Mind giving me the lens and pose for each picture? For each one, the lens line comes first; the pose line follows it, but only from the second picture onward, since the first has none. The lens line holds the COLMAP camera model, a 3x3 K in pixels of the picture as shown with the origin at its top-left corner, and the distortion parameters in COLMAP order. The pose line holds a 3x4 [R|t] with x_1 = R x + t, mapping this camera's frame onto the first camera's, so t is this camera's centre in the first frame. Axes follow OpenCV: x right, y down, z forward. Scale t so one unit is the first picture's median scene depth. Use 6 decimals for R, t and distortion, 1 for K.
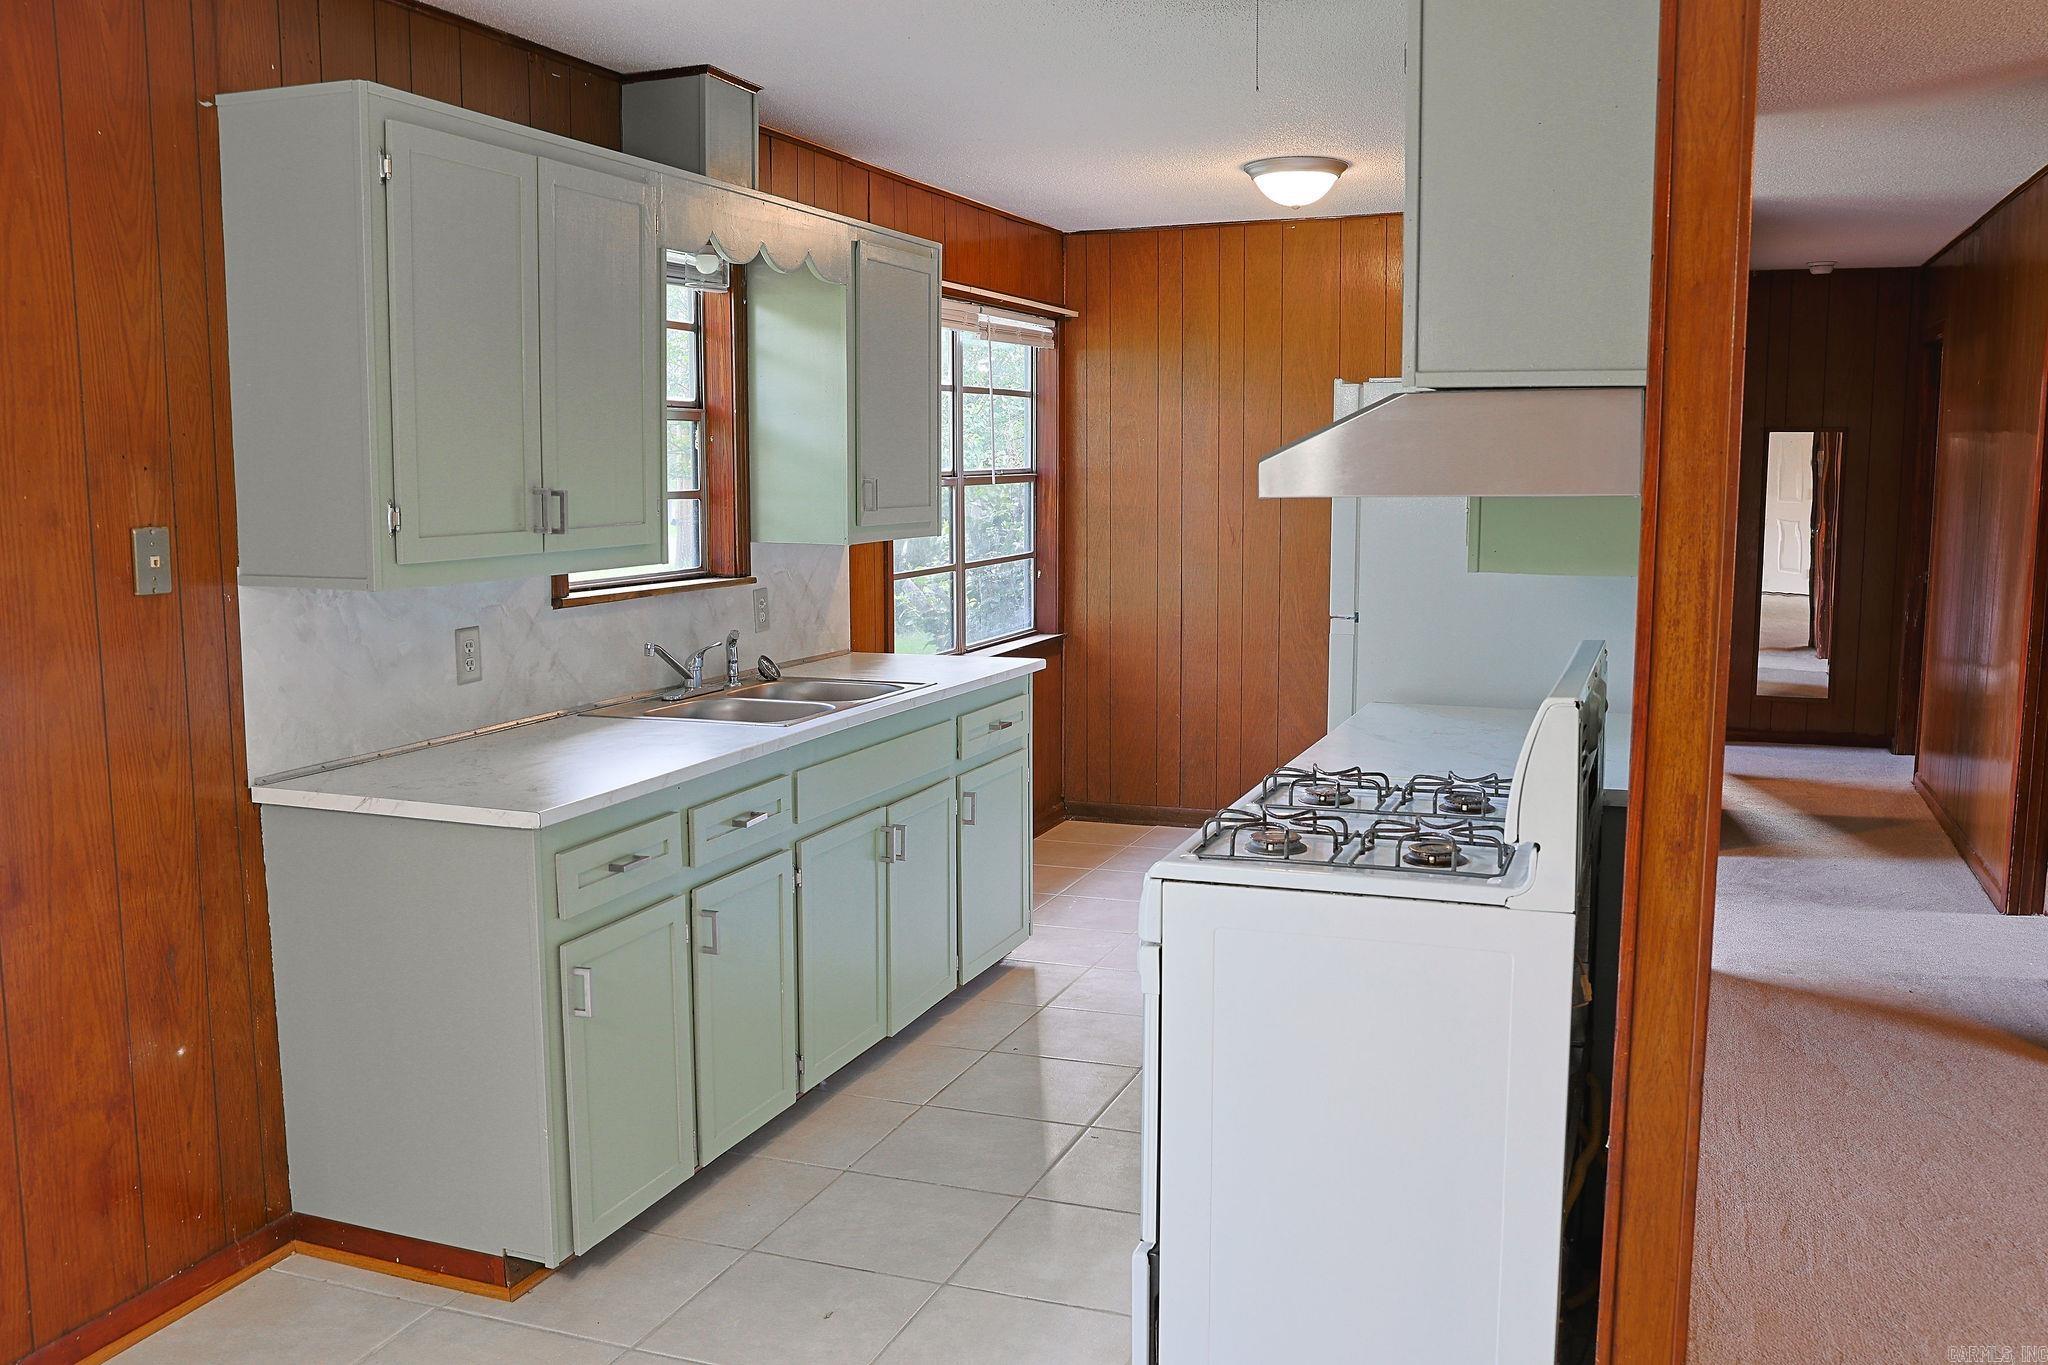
lens RADIAL K [[1738.8, 0, 1016.7], [0, 1738.8, 694.4], [0, 0, 1]] dist [-0.105307, 0.120285]
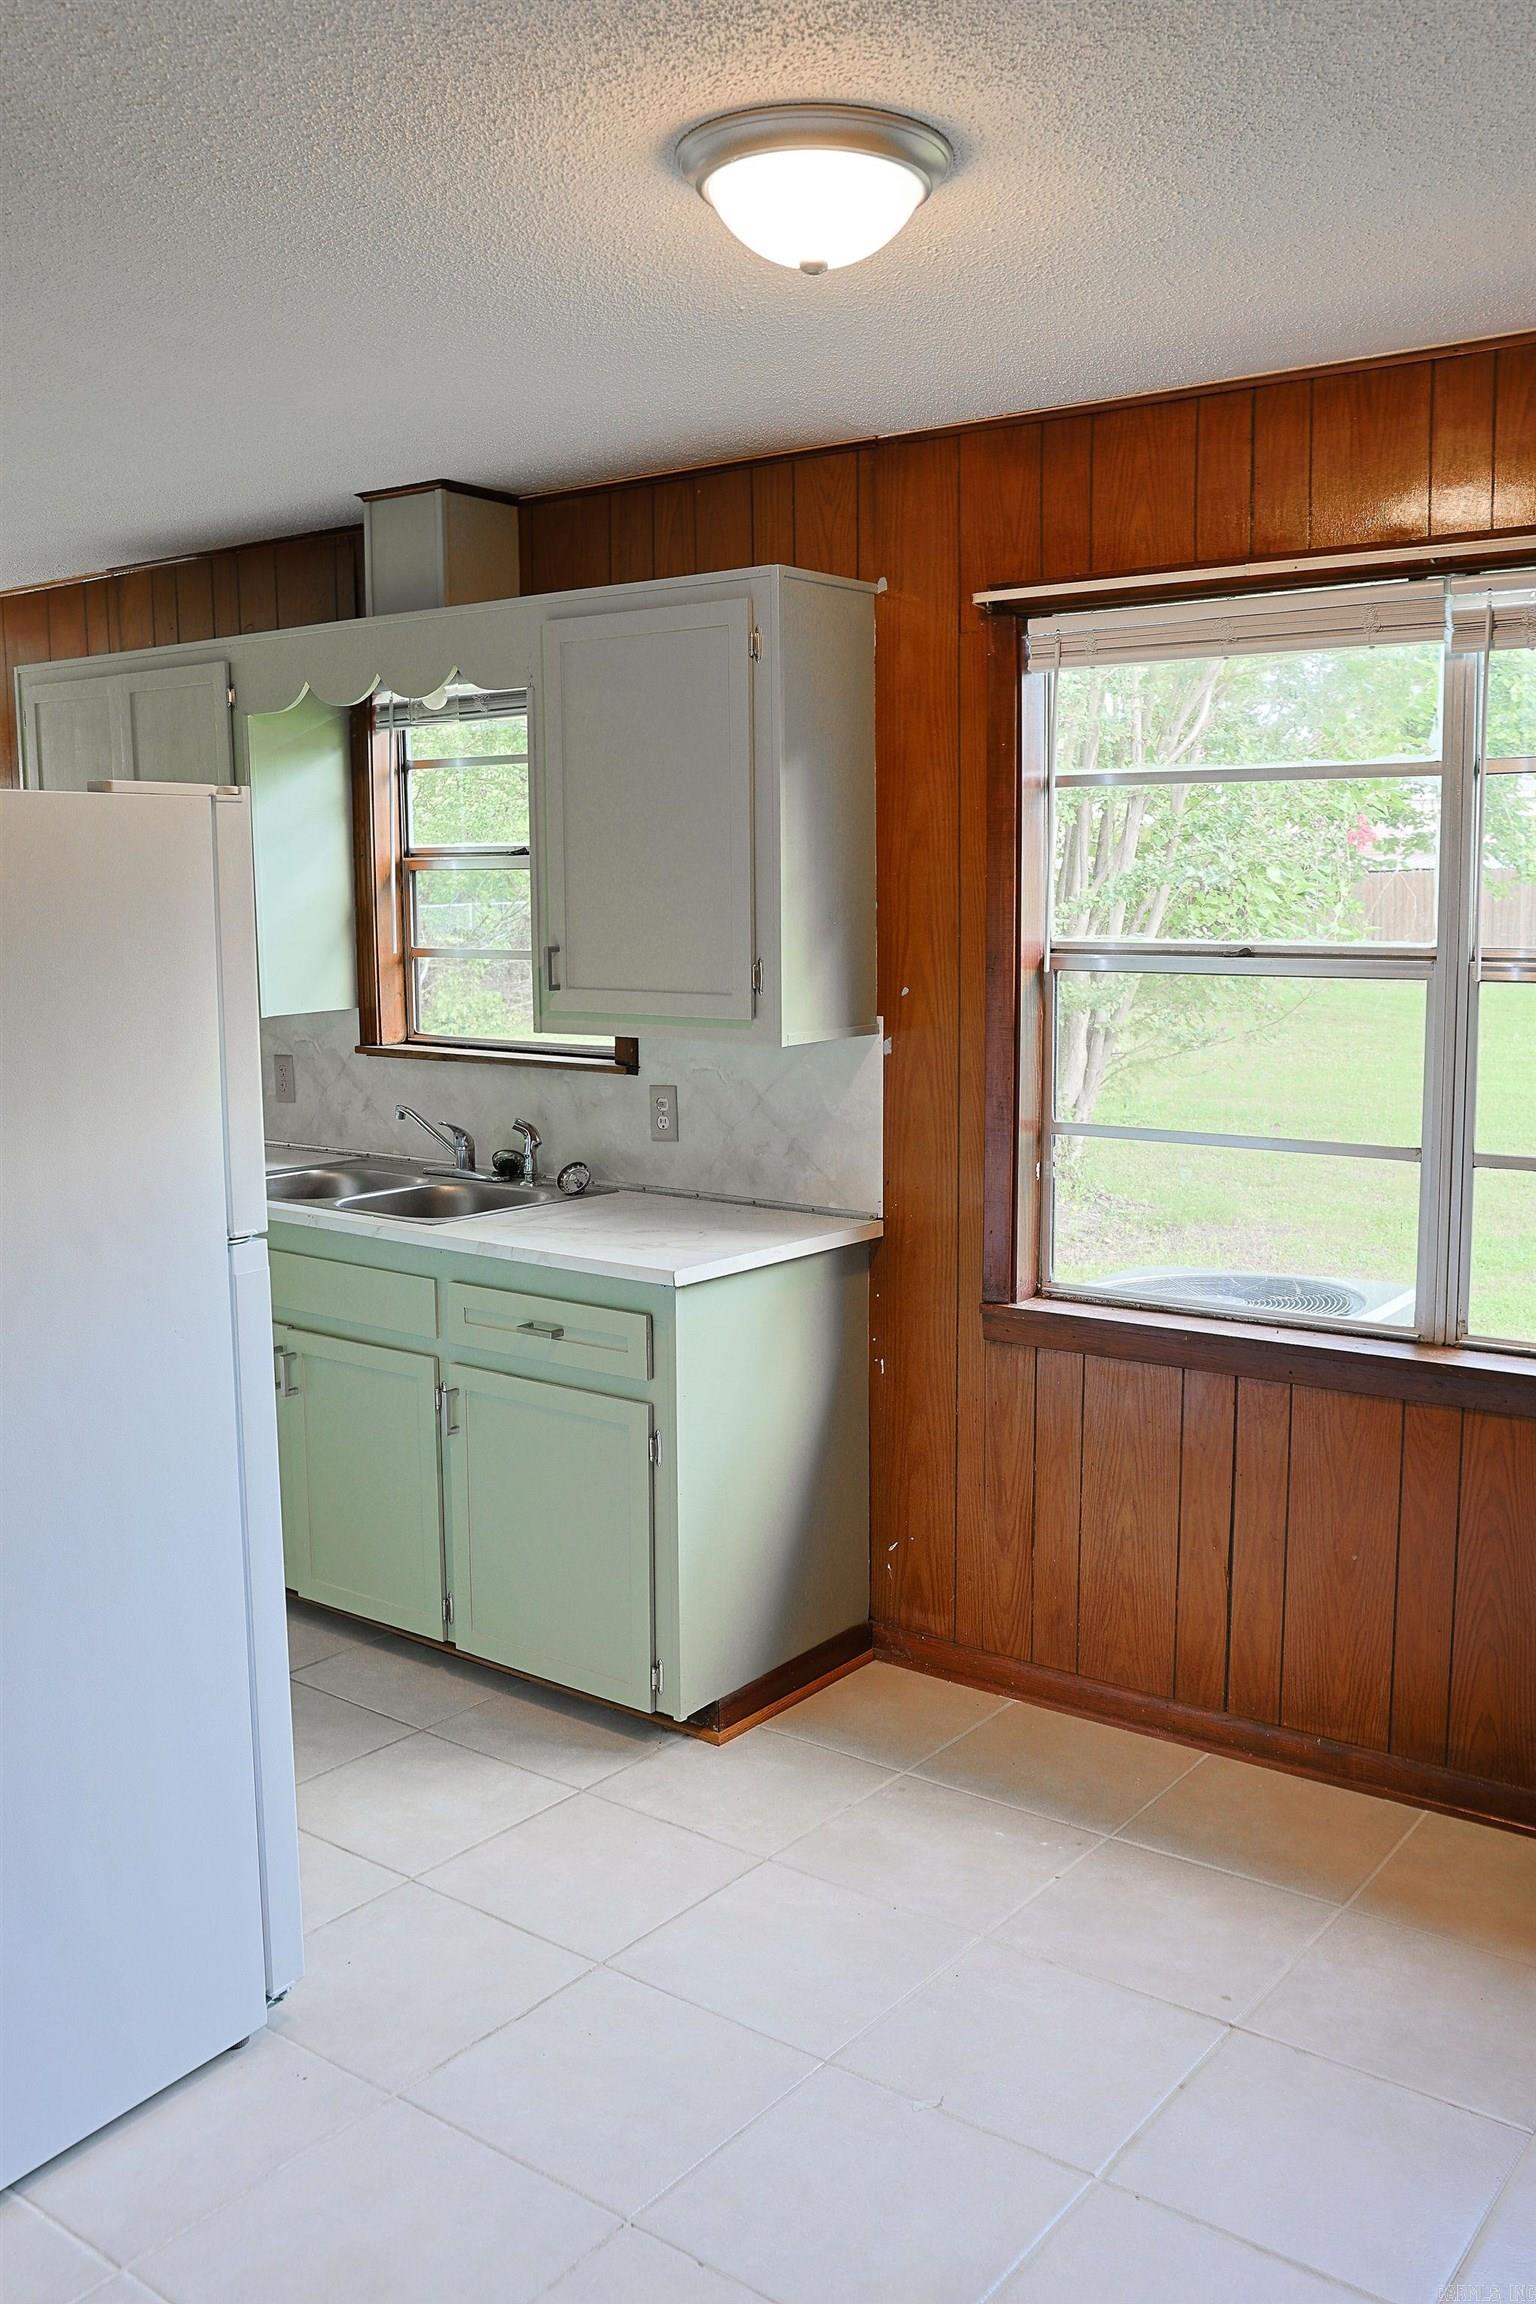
lens RADIAL K [[1956.1, 0, 775.8], [0, 1956.1, 1147.3], [0, 0, 1]] dist [-0.105307, 0.120285]
pose [[-0.270166, 0.124178, -0.954772, 0.759344], [-0.126338, 0.978502, 0.163013, -0.207003], [0.954489, 0.164664, -0.248670, 1.448624]]
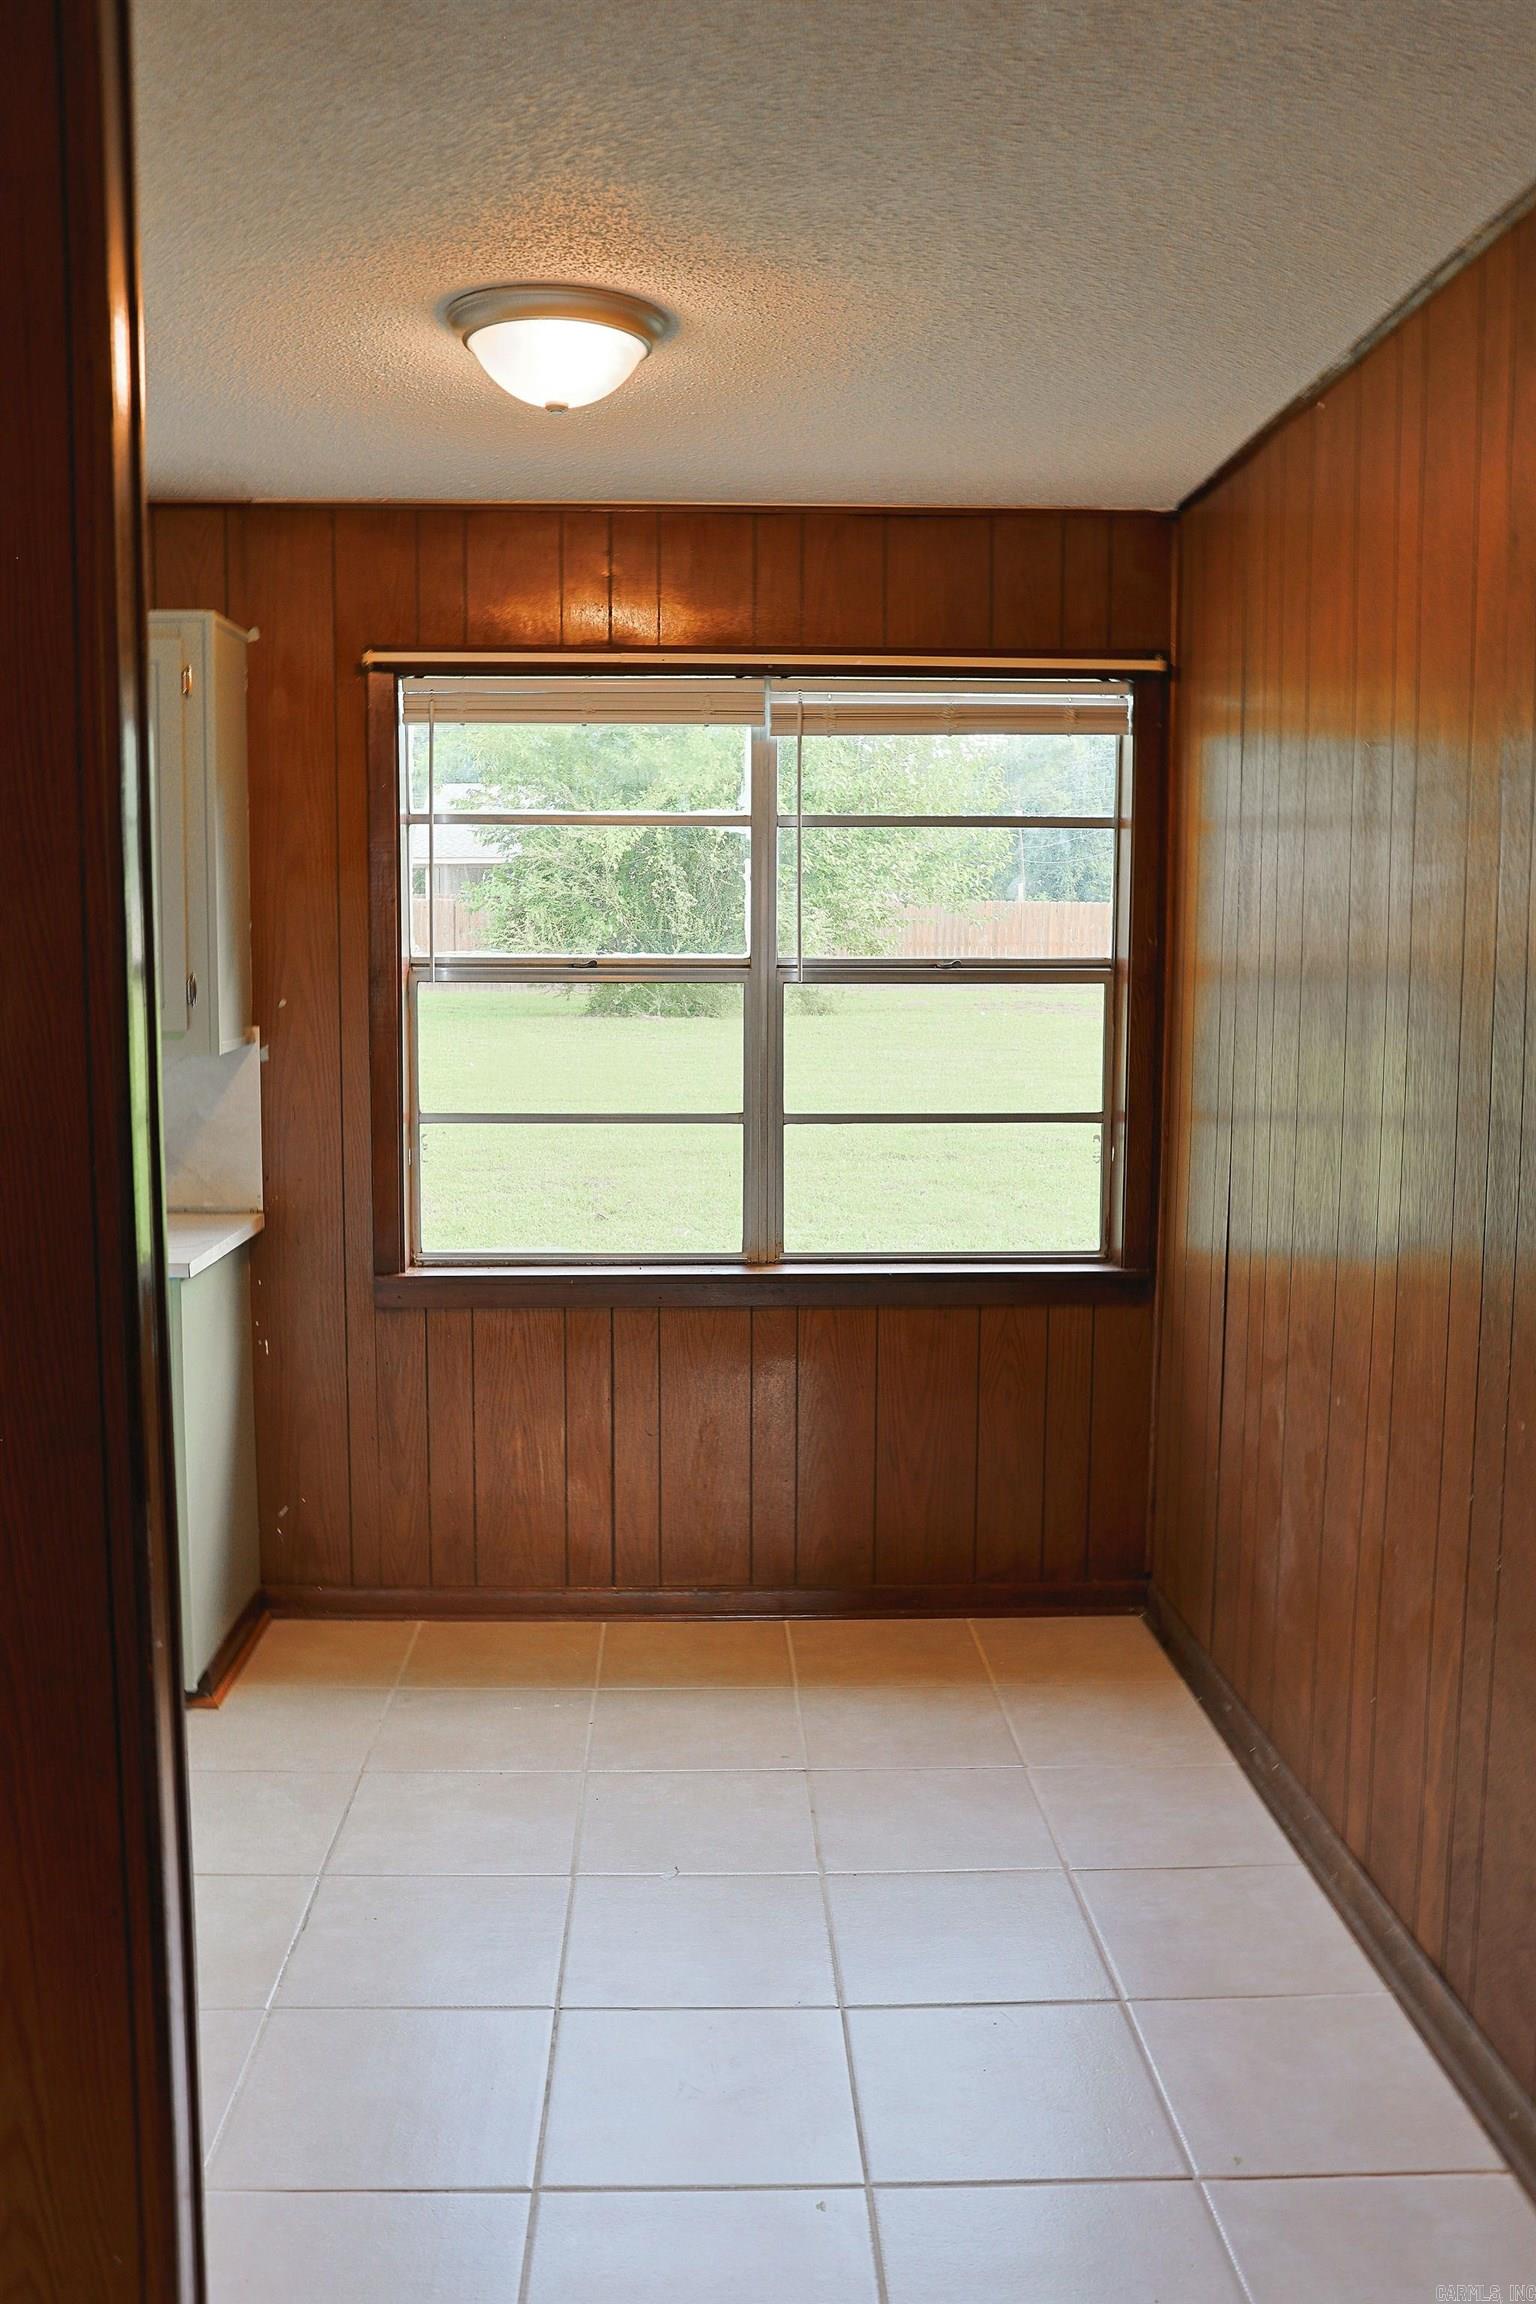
lens RADIAL K [[1956.1, 0, 775.8], [0, 1956.1, 1147.3], [0, 0, 1]] dist [-0.105307, 0.120285]
pose [[0.389794, 0.101016, -0.915345, 0.887184], [-0.130015, 0.990046, 0.053894, -0.151970], [0.911678, 0.098001, 0.399047, 1.113833]]
